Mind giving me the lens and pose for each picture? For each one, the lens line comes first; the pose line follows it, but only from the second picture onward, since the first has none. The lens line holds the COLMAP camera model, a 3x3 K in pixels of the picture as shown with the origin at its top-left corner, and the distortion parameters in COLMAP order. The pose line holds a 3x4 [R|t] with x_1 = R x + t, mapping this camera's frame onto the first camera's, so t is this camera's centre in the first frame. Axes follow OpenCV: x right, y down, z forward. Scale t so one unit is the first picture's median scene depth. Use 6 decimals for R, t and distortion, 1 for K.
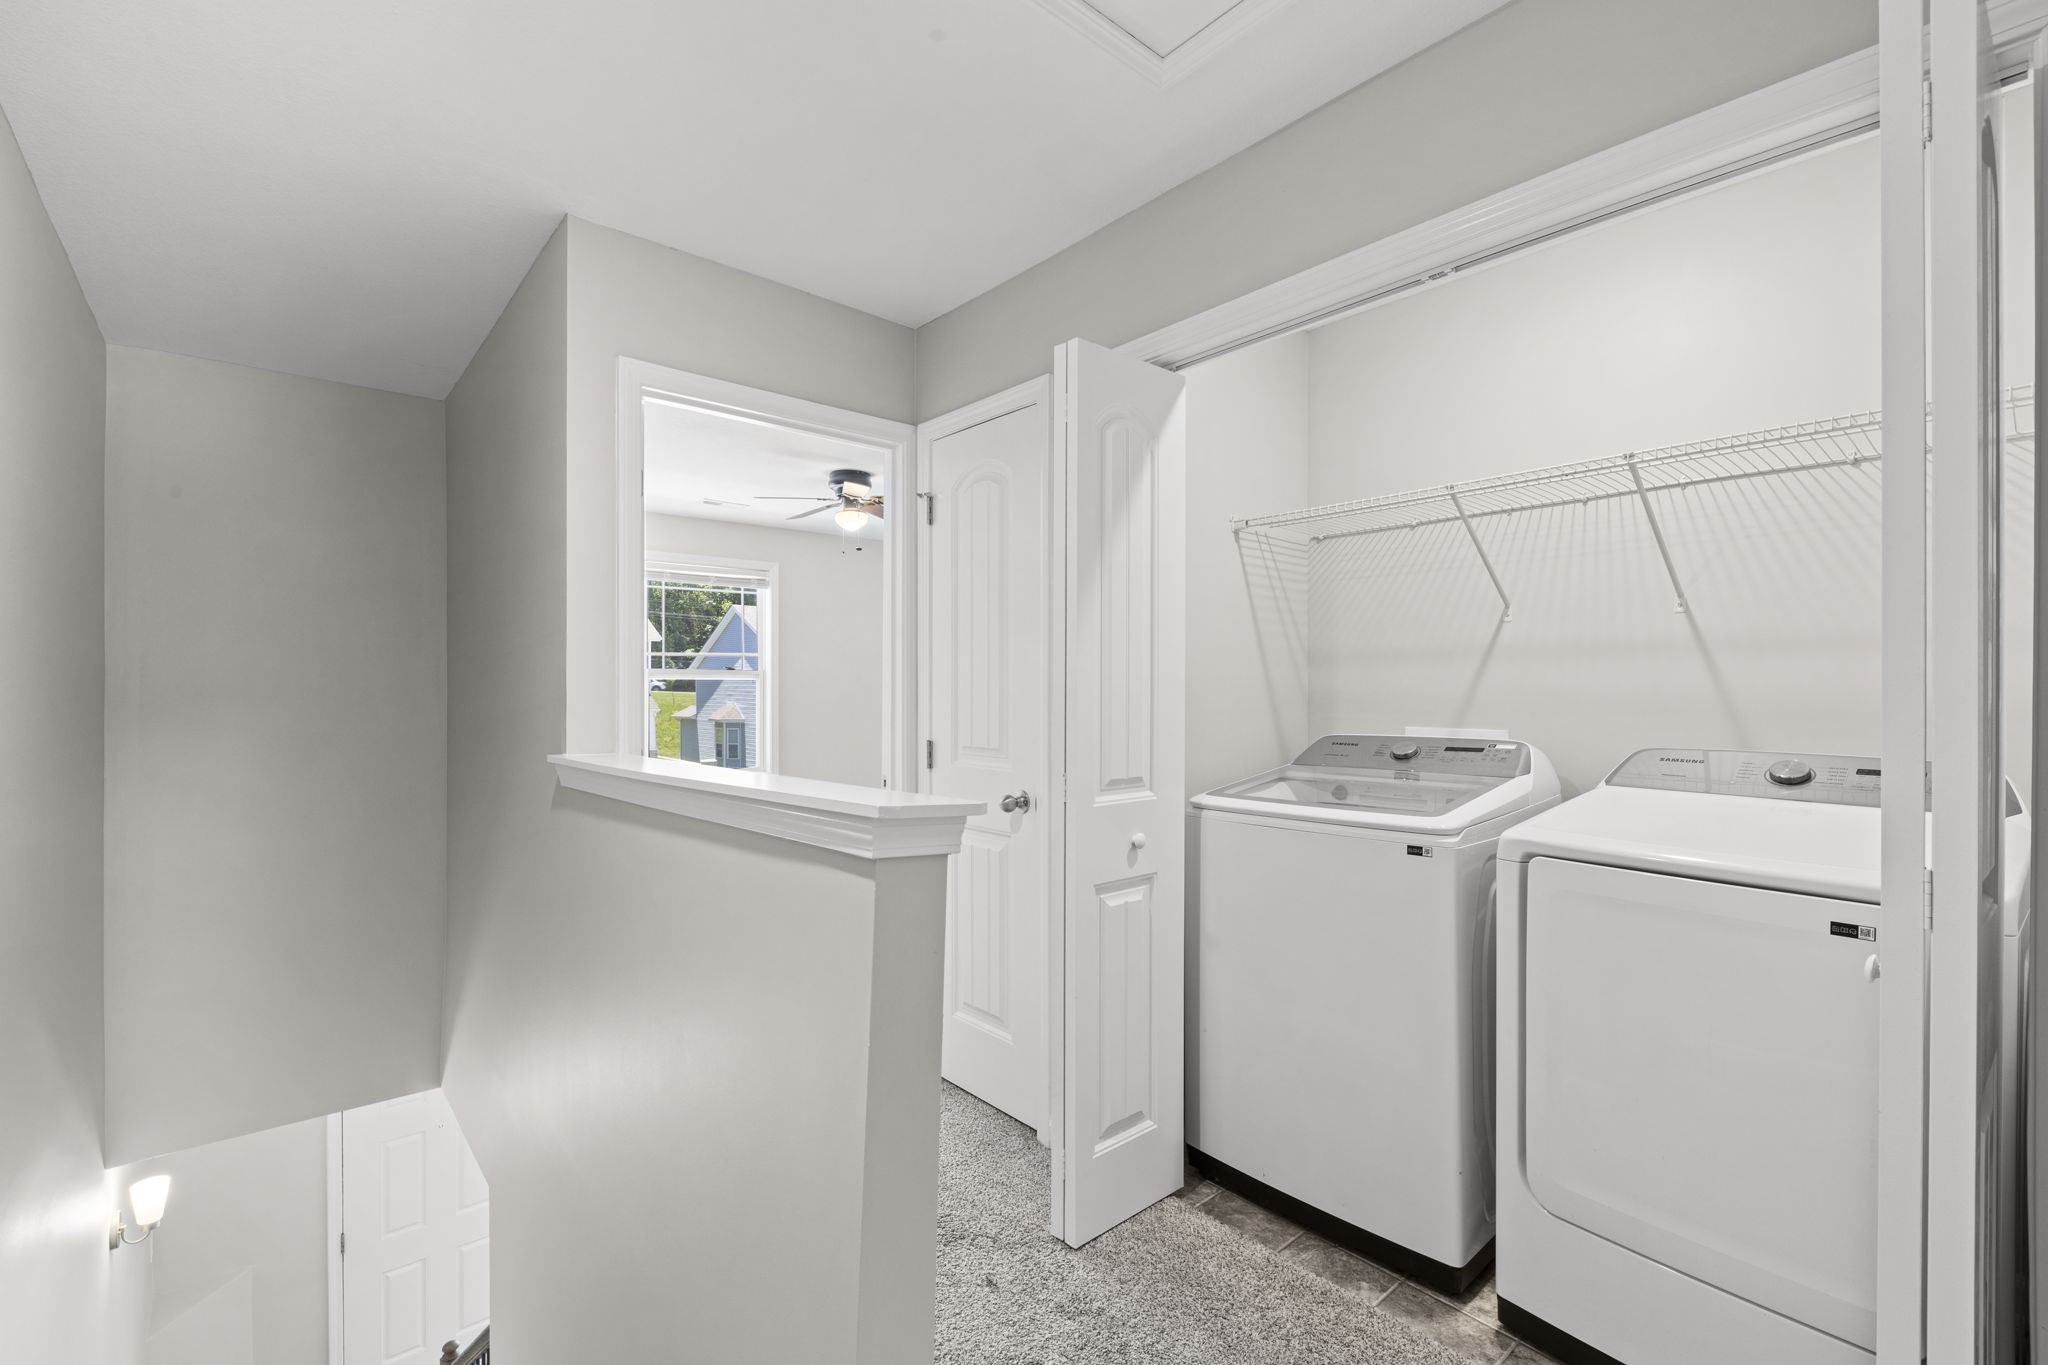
lens RADIAL K [[879.6, 0, 1032.1], [0, 879.6, 687.1], [0, 0, 1]] dist [0.003463, -0.001722]
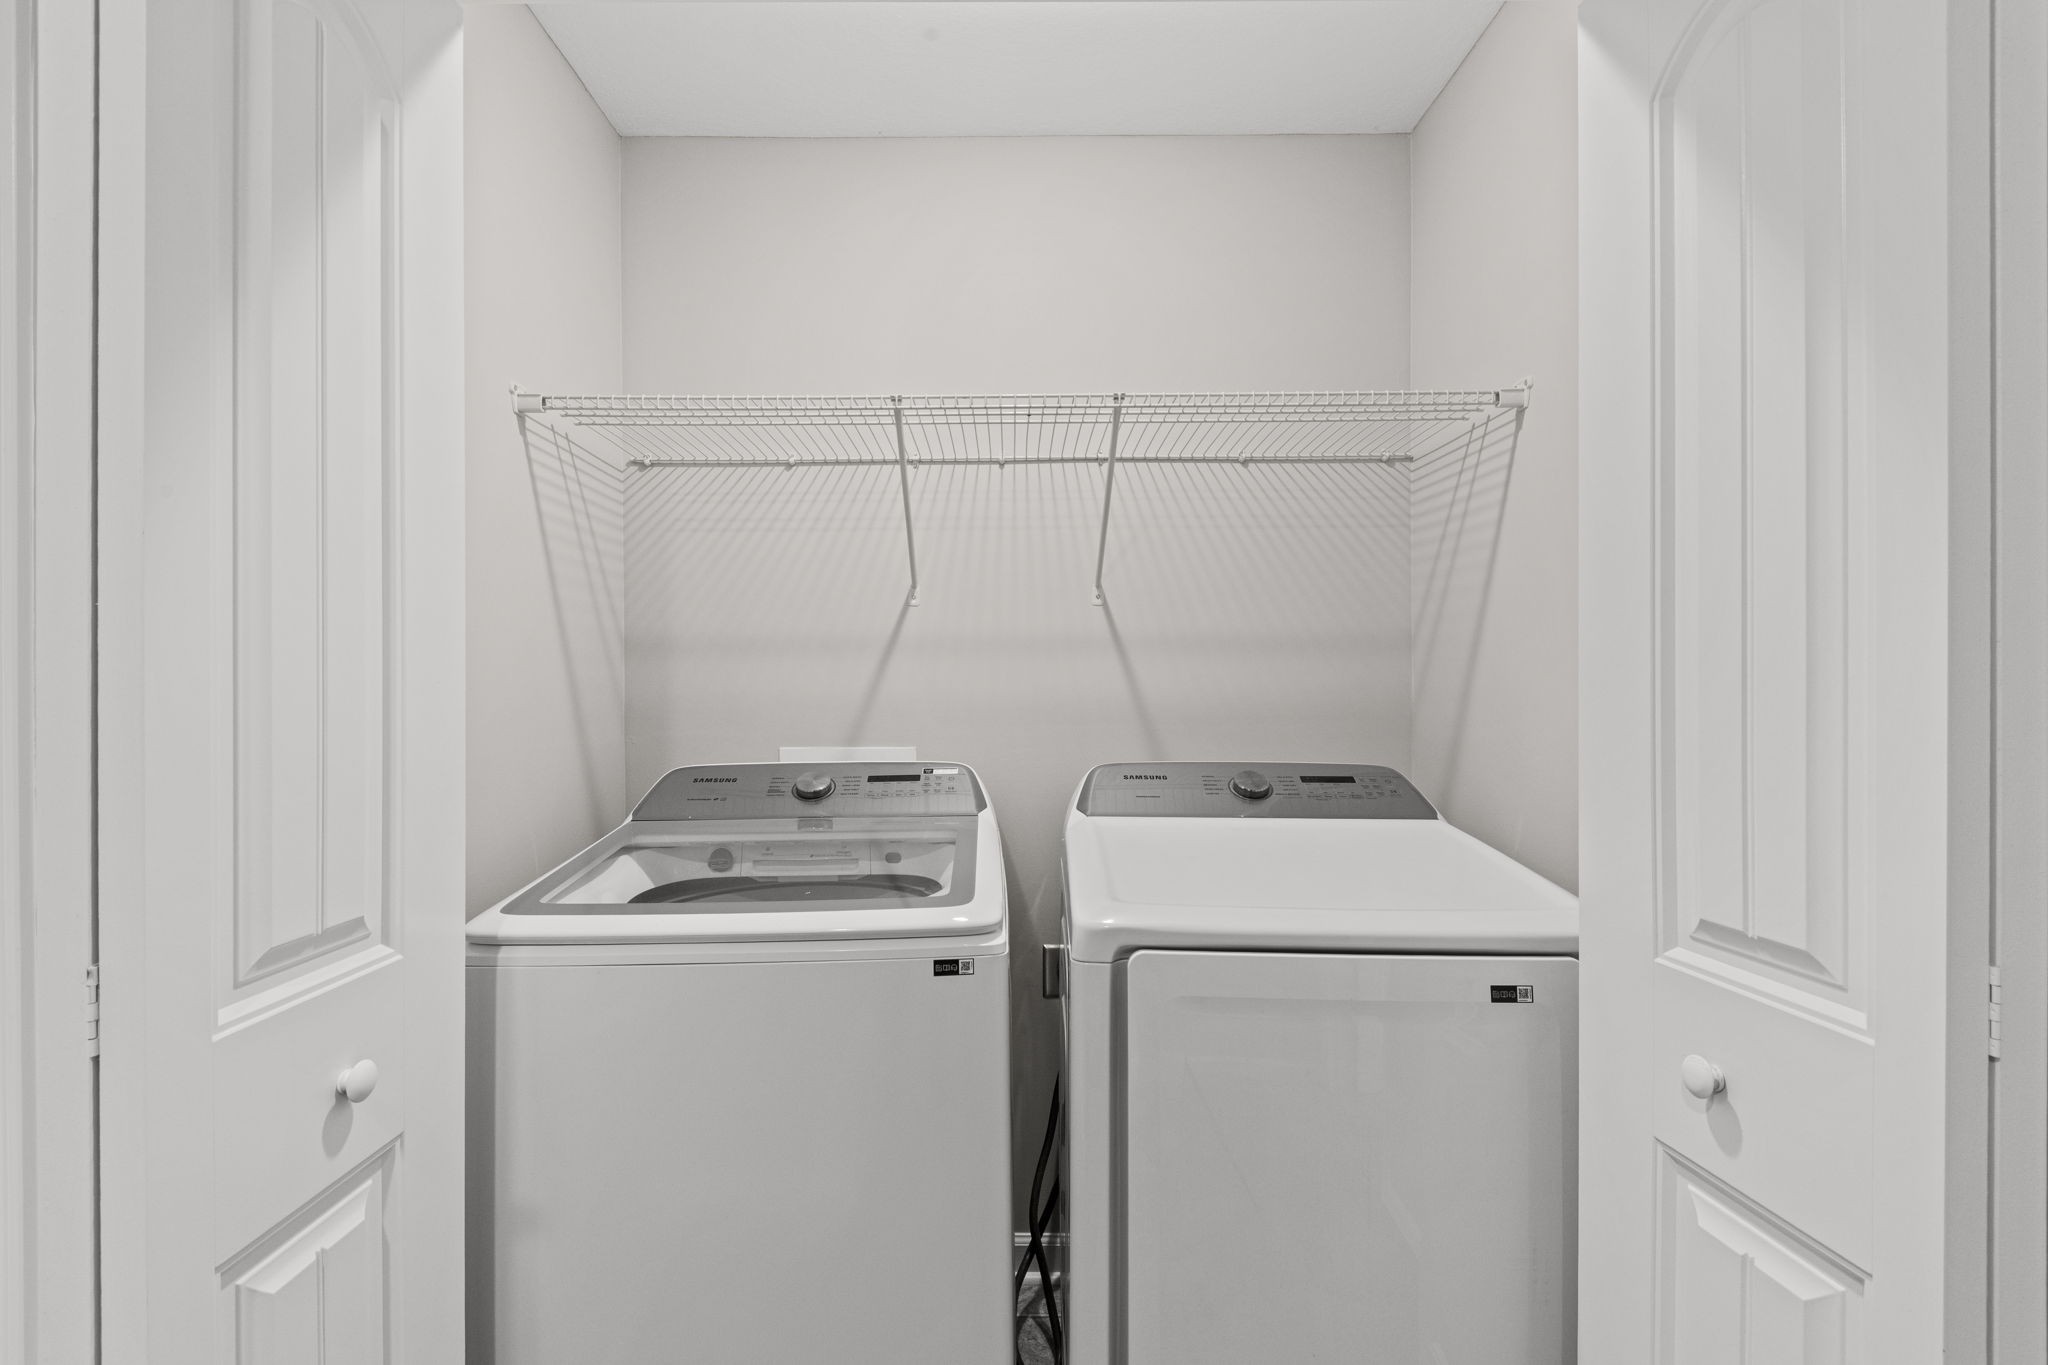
lens RADIAL K [[879.6, 0, 1007.6], [0, 879.6, 692.2], [0, 0, 1]] dist [0.003463, -0.001722]
pose [[0.656004, -0.004849, 0.754742, 0.013030], [0.002701, 0.999988, 0.004076, -0.001799], [-0.754753, -0.000636, 0.656009, 0.464519]]
